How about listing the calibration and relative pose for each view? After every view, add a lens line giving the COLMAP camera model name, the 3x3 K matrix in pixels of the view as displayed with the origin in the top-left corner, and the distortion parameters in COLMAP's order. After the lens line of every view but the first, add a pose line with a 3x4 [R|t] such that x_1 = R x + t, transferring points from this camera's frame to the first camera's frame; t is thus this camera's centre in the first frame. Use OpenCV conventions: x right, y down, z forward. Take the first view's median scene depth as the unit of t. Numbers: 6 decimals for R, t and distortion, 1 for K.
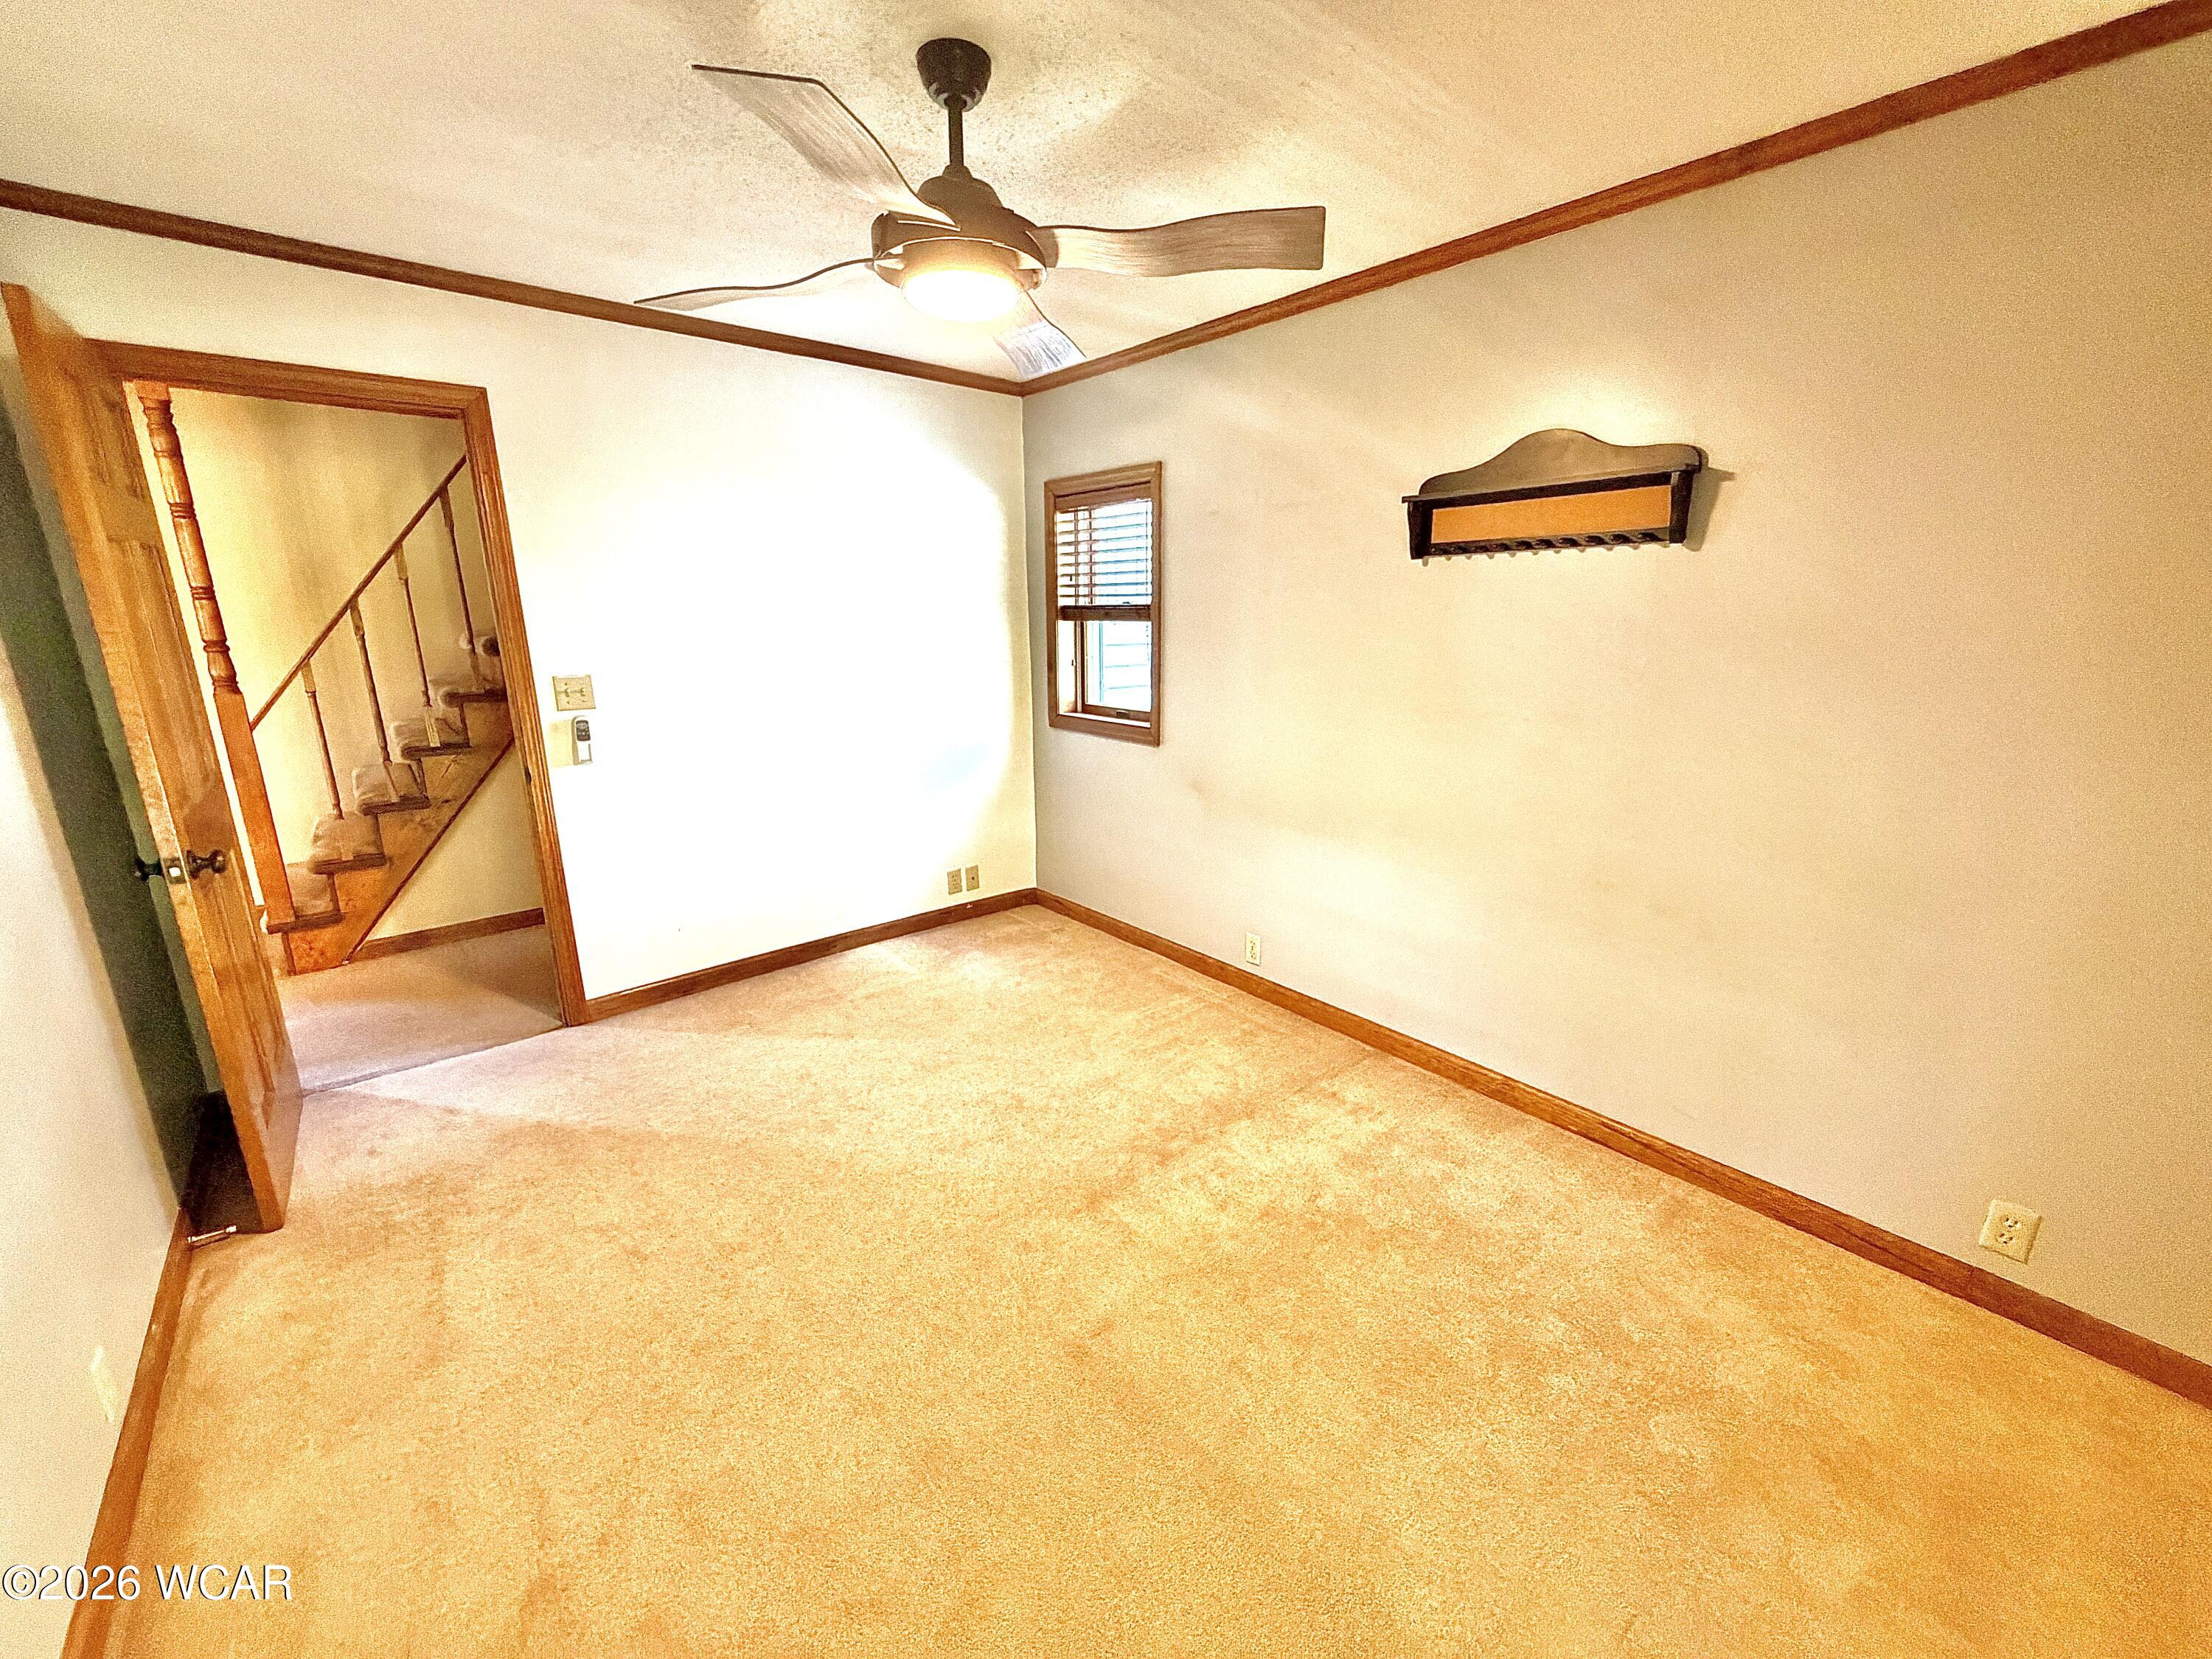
lens RADIAL K [[884.4, 0, 1105.5], [0, 884.4, 833.2], [0, 0, 1]] dist [-0.000225, -0.000148]
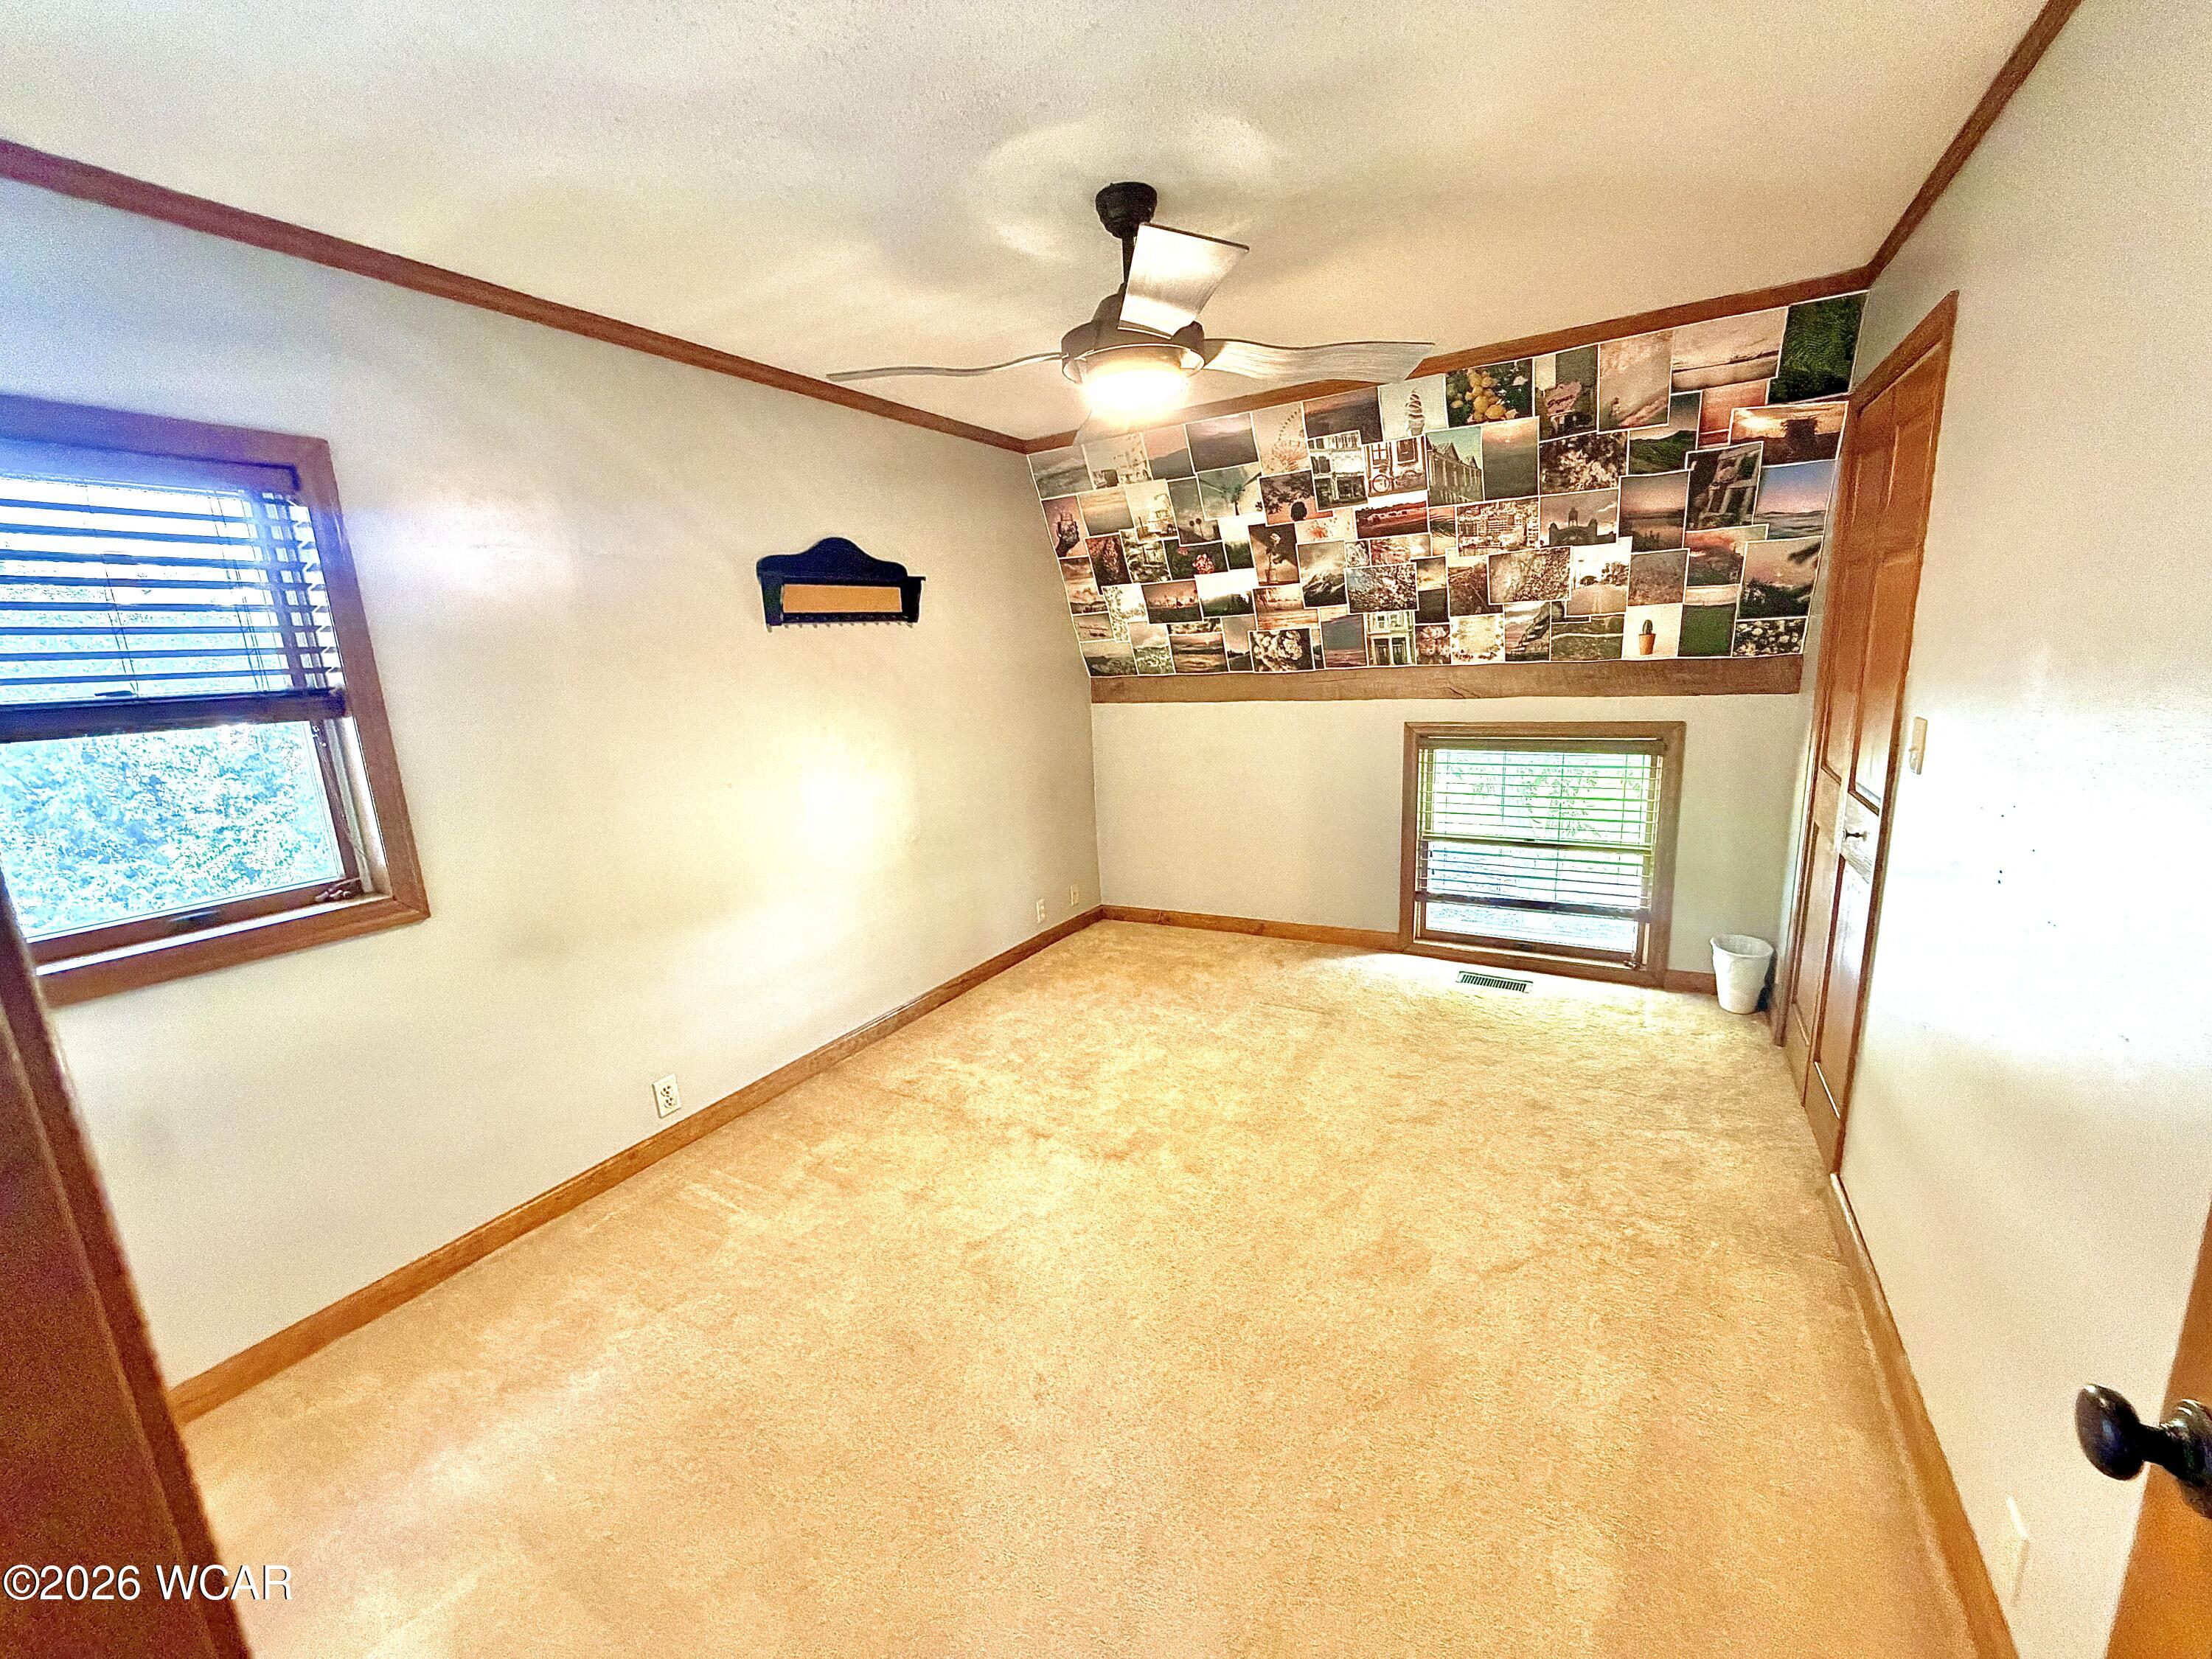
lens RADIAL K [[884.4, 0, 1106.0], [0, 884.4, 829.4], [0, 0, 1]] dist [-0.000225, -0.000148]
pose [[-0.336870, -0.169612, 0.926148, -0.903532], [0.285911, 0.918767, 0.272256, -0.264220], [-0.897092, 0.356510, -0.261011, 1.036029]]
